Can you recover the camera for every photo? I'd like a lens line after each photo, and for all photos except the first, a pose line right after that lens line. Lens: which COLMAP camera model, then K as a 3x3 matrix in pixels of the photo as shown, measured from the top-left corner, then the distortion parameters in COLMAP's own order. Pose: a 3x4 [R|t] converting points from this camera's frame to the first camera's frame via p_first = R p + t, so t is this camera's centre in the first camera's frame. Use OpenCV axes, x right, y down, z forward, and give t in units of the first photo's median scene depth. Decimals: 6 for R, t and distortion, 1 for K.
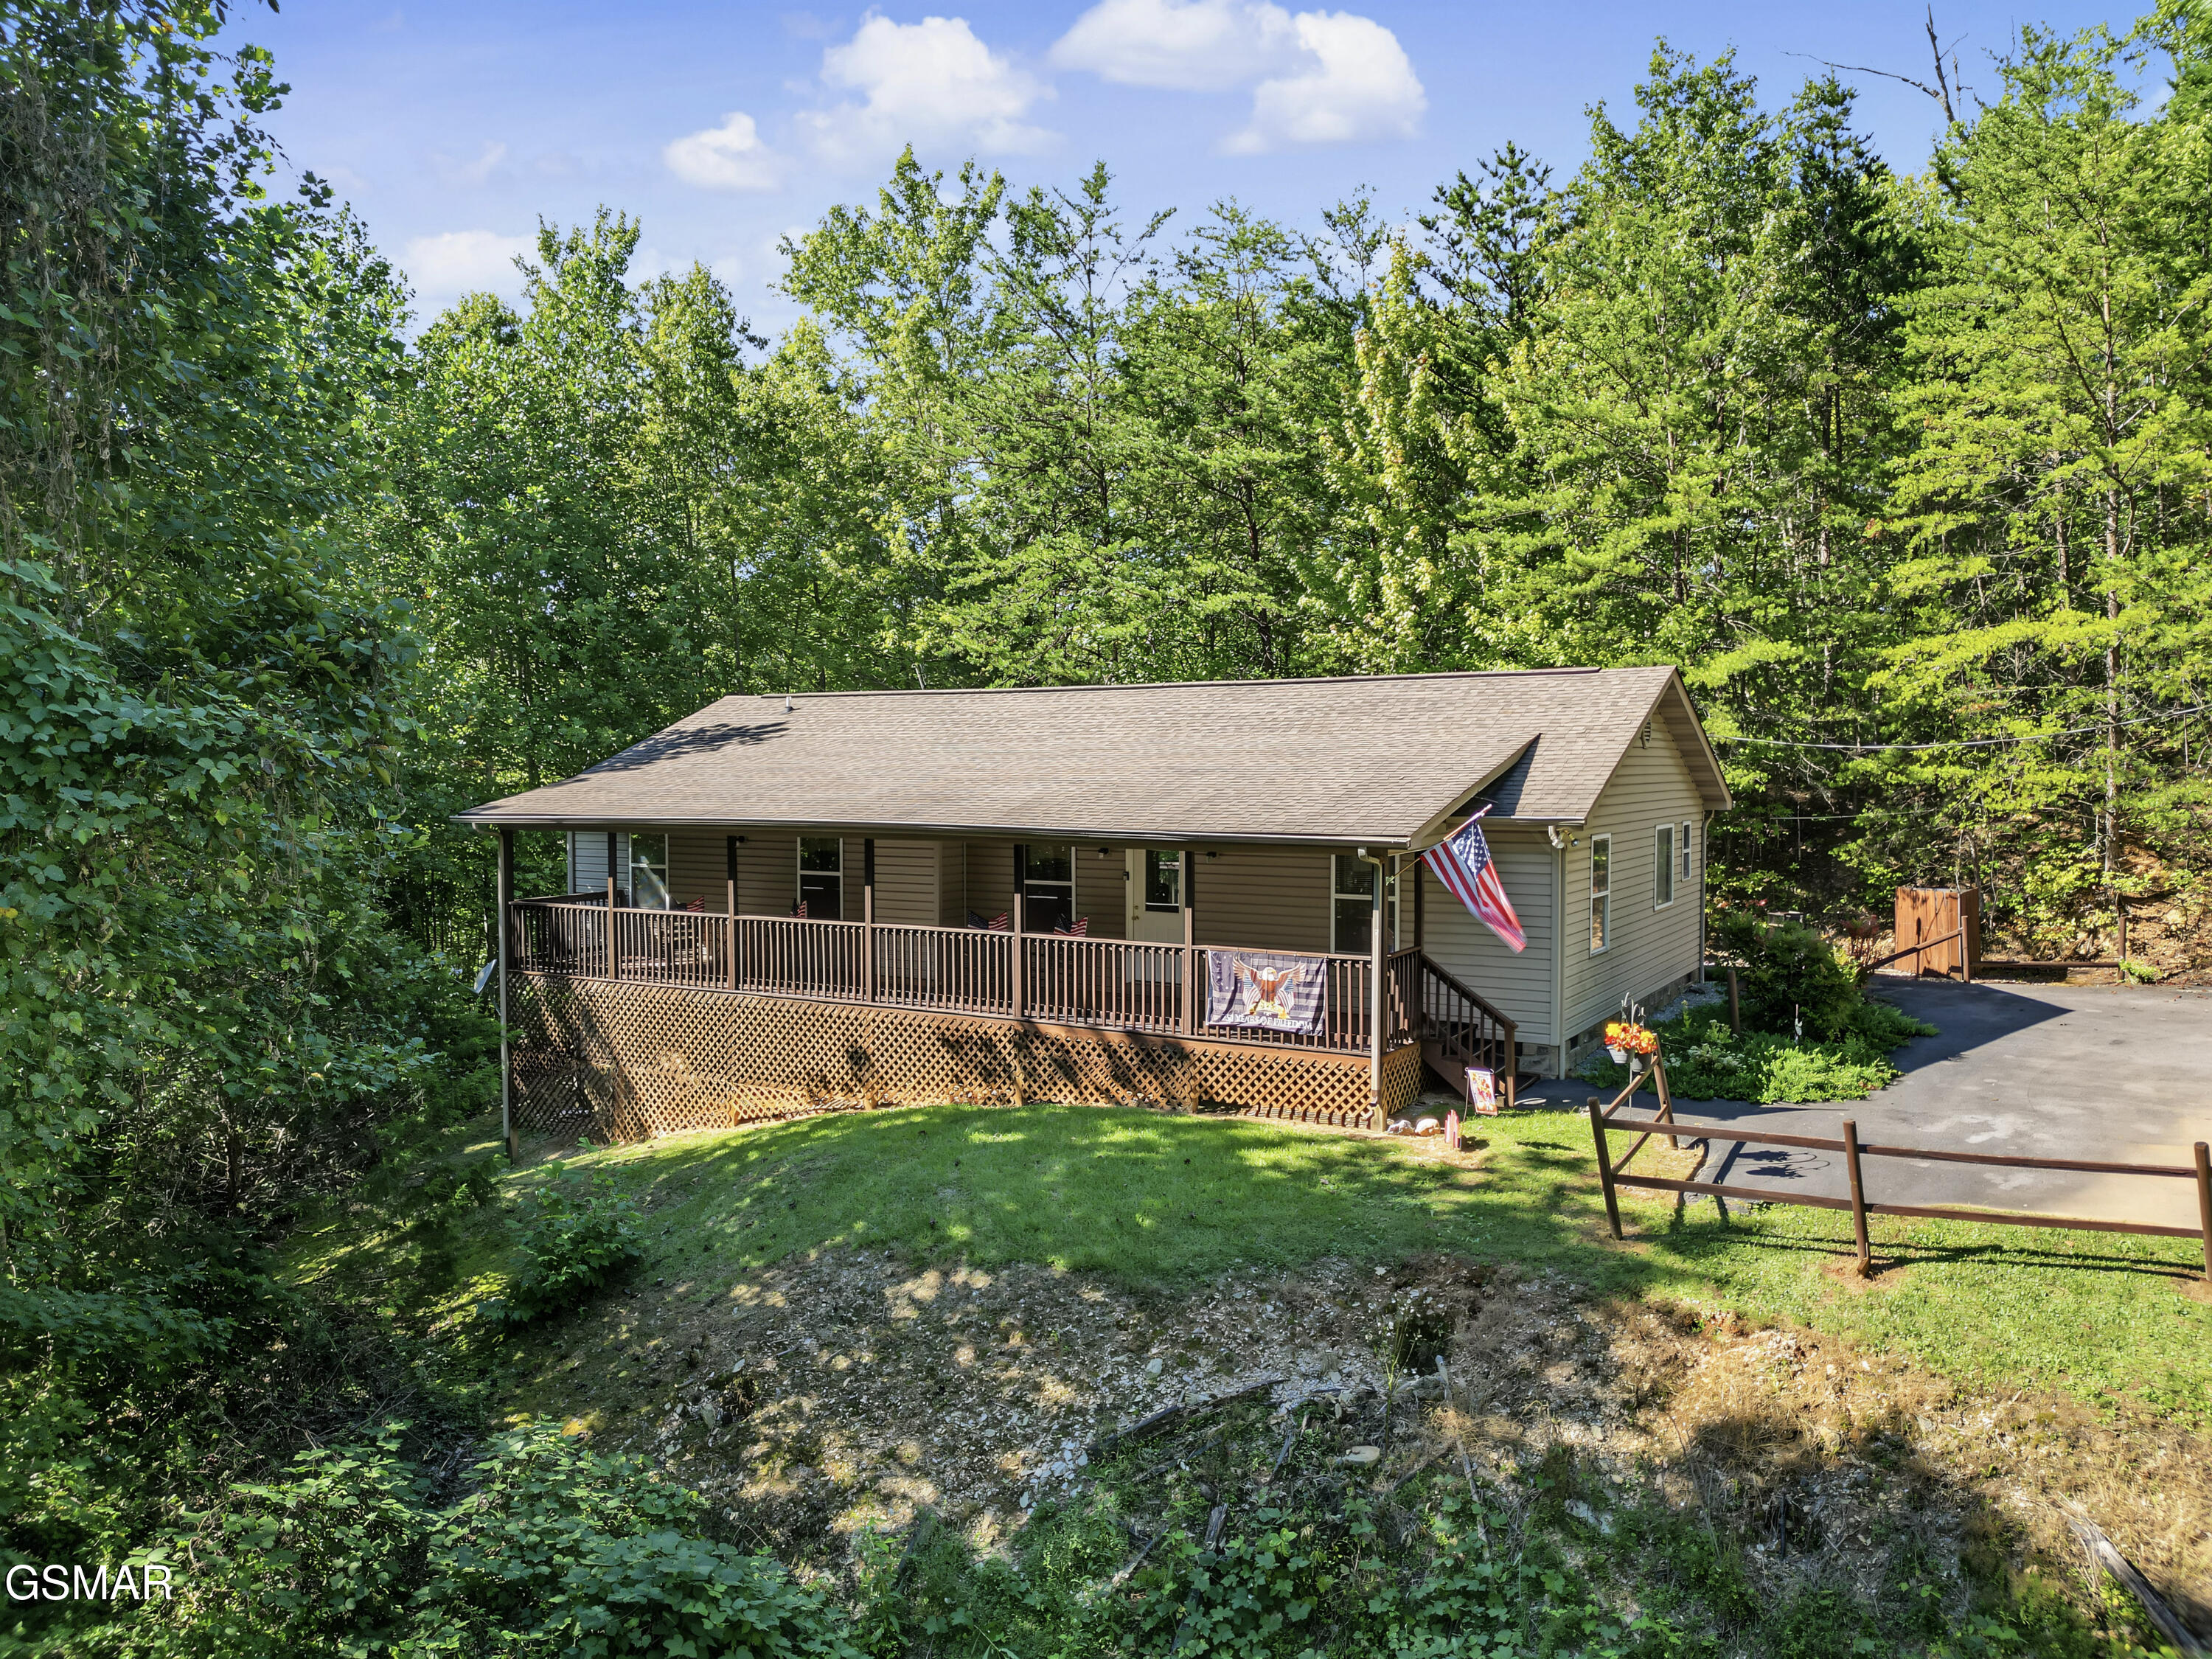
lens RADIAL K [[1607.7, 0, 1118.7], [0, 1607.7, 840.0], [0, 0, 1]] dist [-0.026868, 0.008165]
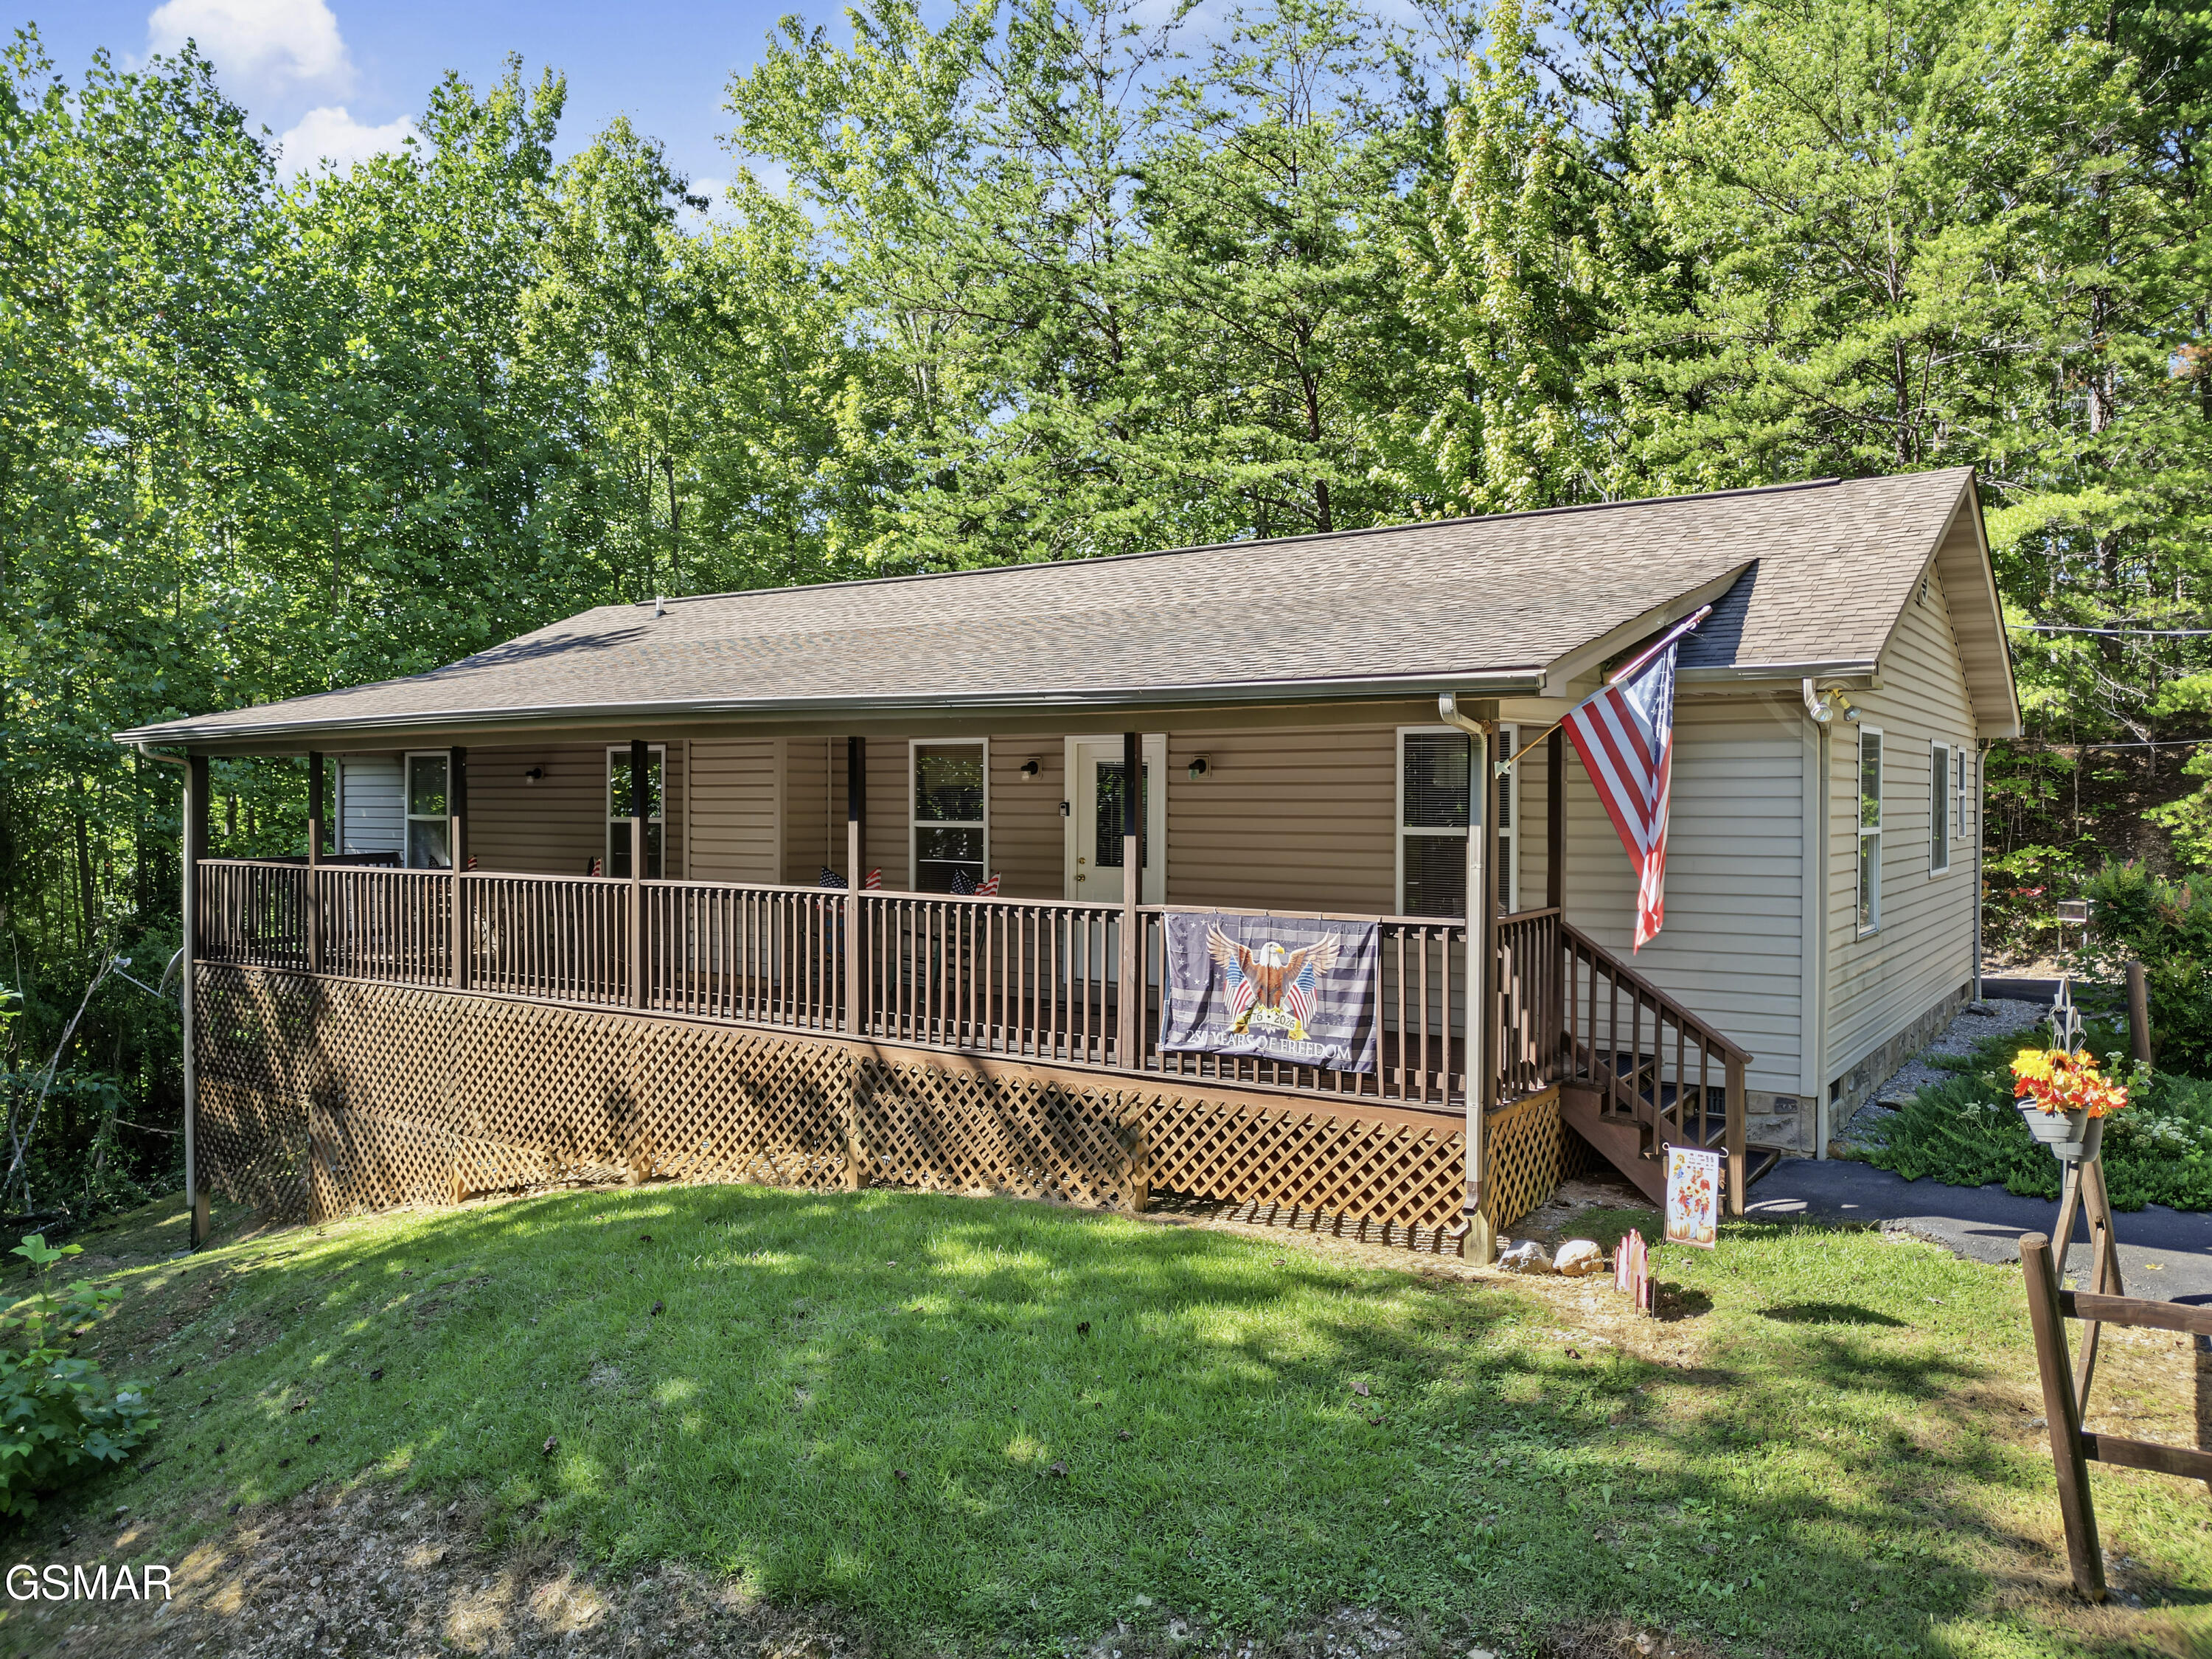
lens RADIAL K [[1607.7, 0, 1122.9], [0, 1607.7, 834.5], [0, 0, 1]] dist [-0.026868, 0.008165]
pose [[0.998281, 0.003806, -0.058491, 0.070212], [-0.005397, 0.999619, -0.027061, 0.054161], [0.058366, 0.027330, 0.997921, 0.433377]]
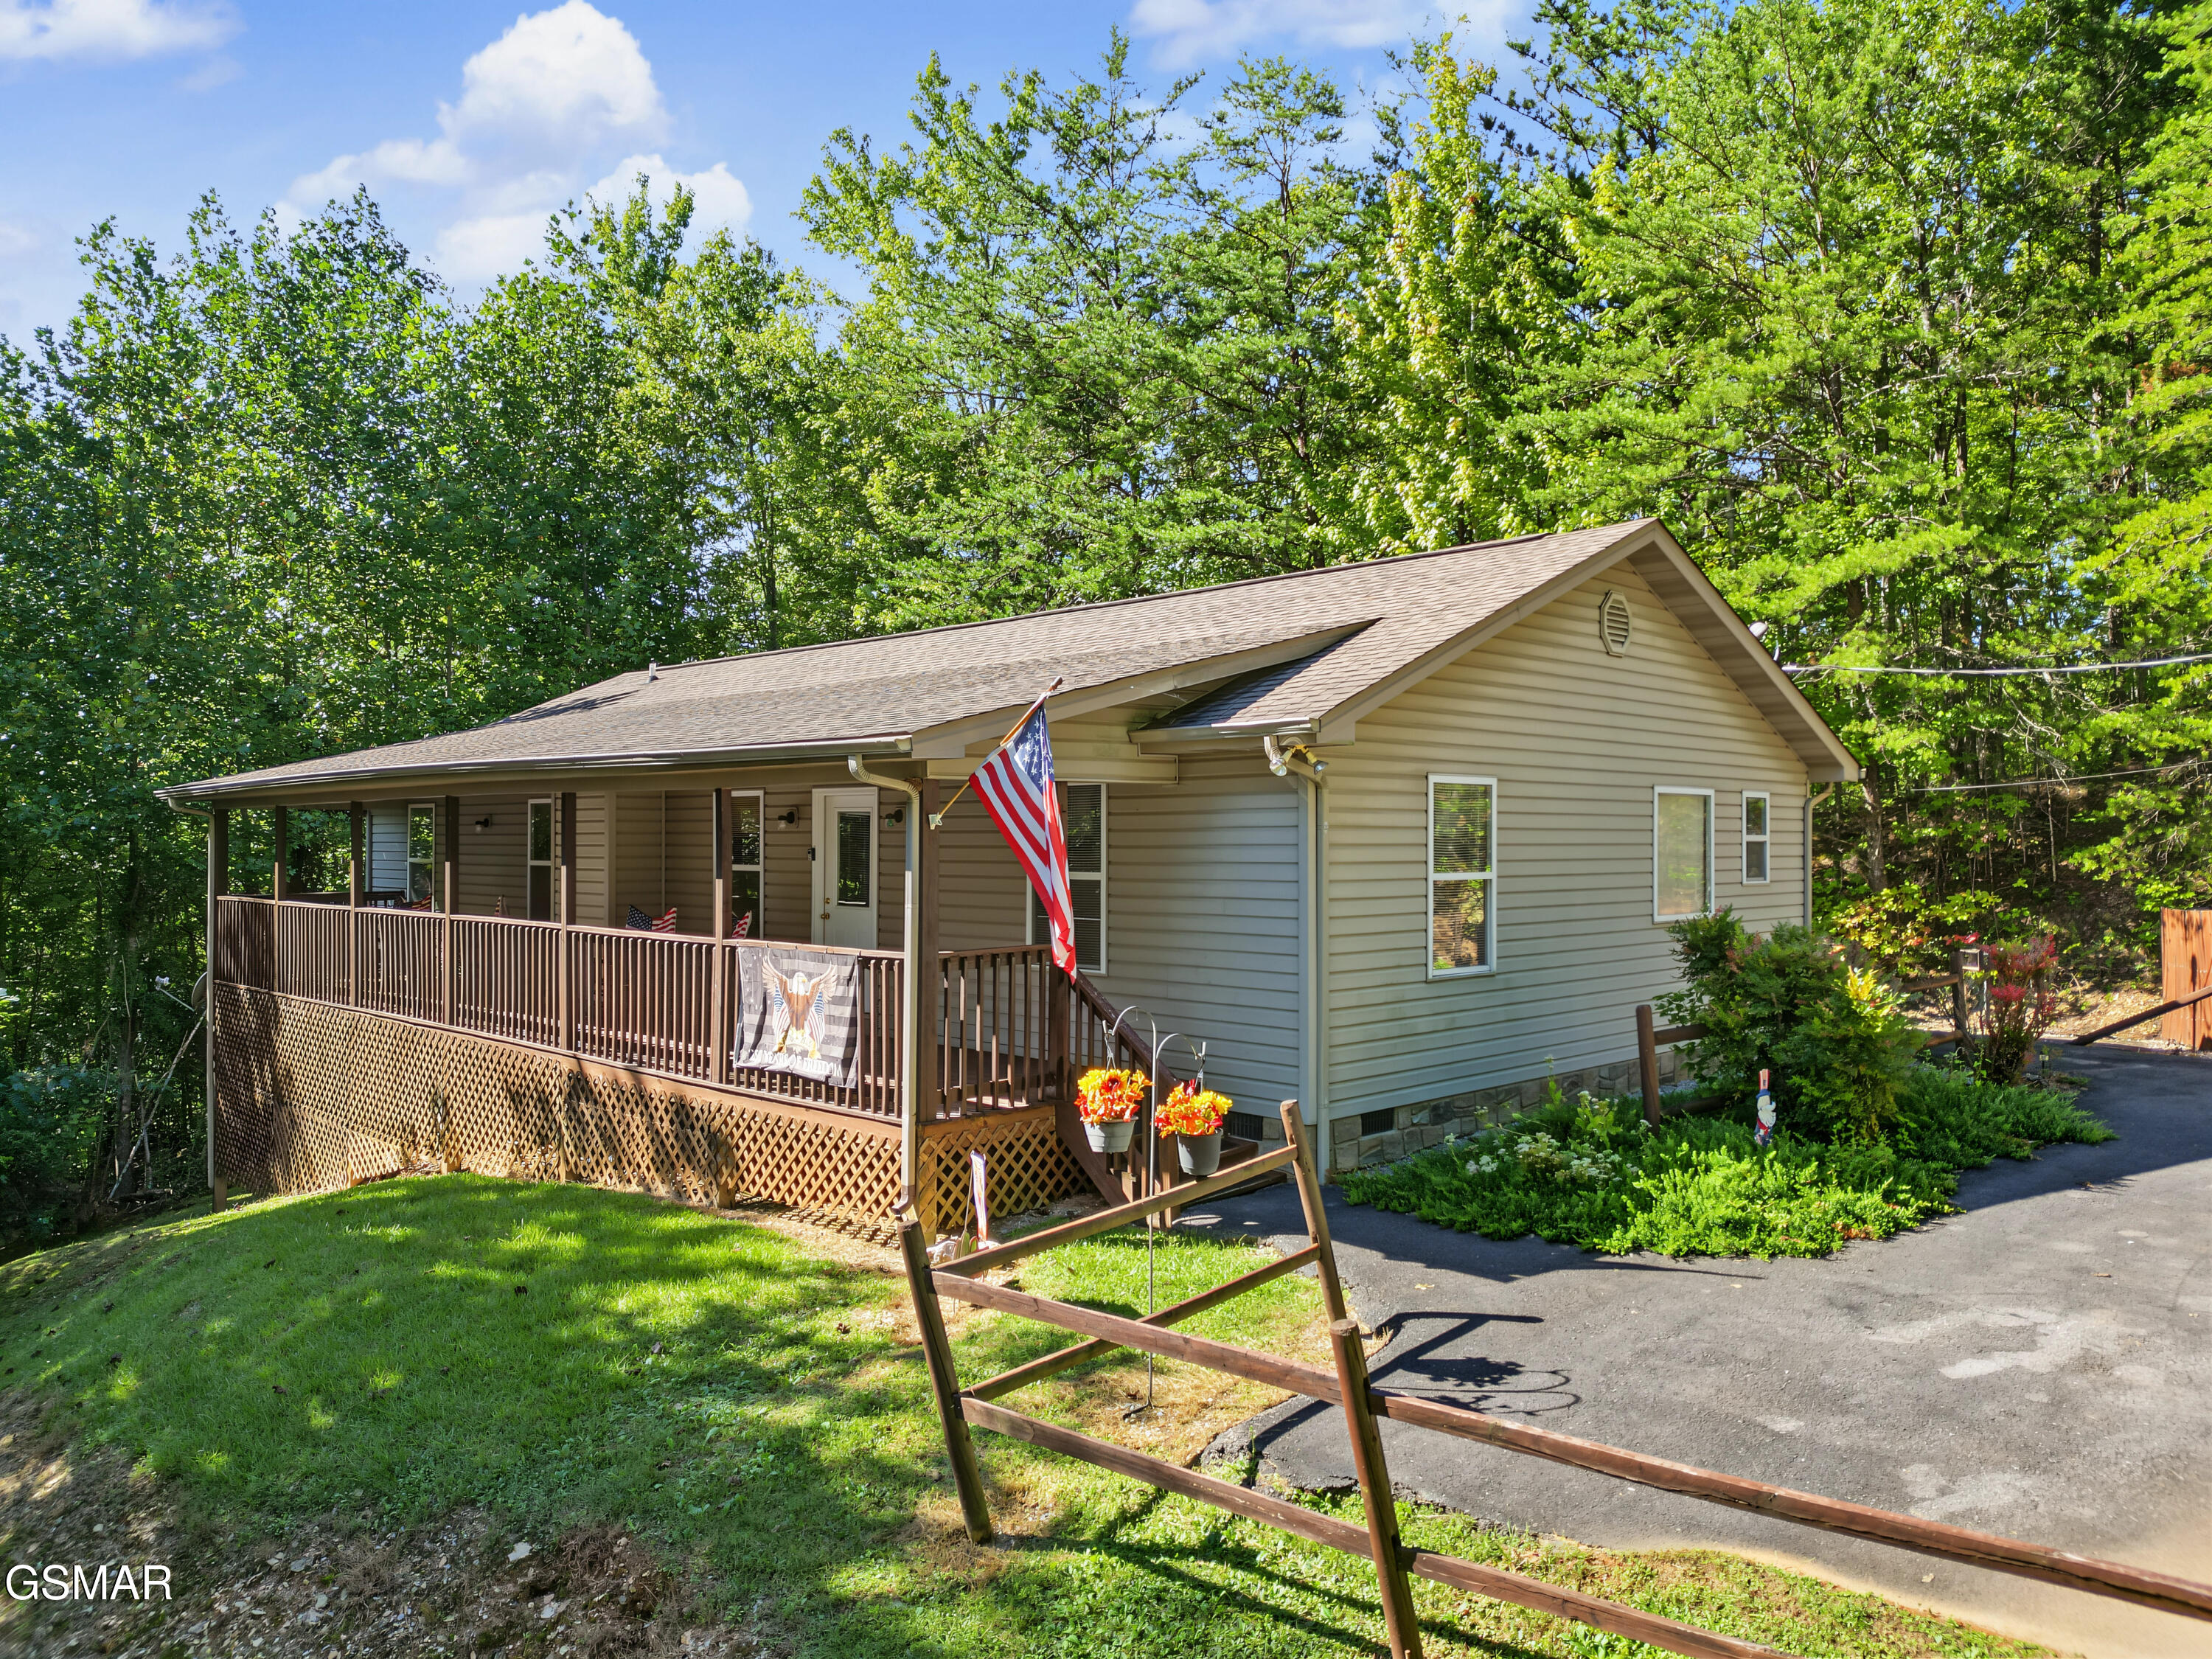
lens RADIAL K [[1607.7, 0, 1128.6], [0, 1607.7, 828.9], [0, 0, 1]] dist [-0.026868, 0.008165]
pose [[0.970982, -0.000762, -0.239153, 0.335253], [-0.012794, 0.998398, -0.055123, 0.052845], [0.238812, 0.056583, 0.969416, 0.409382]]
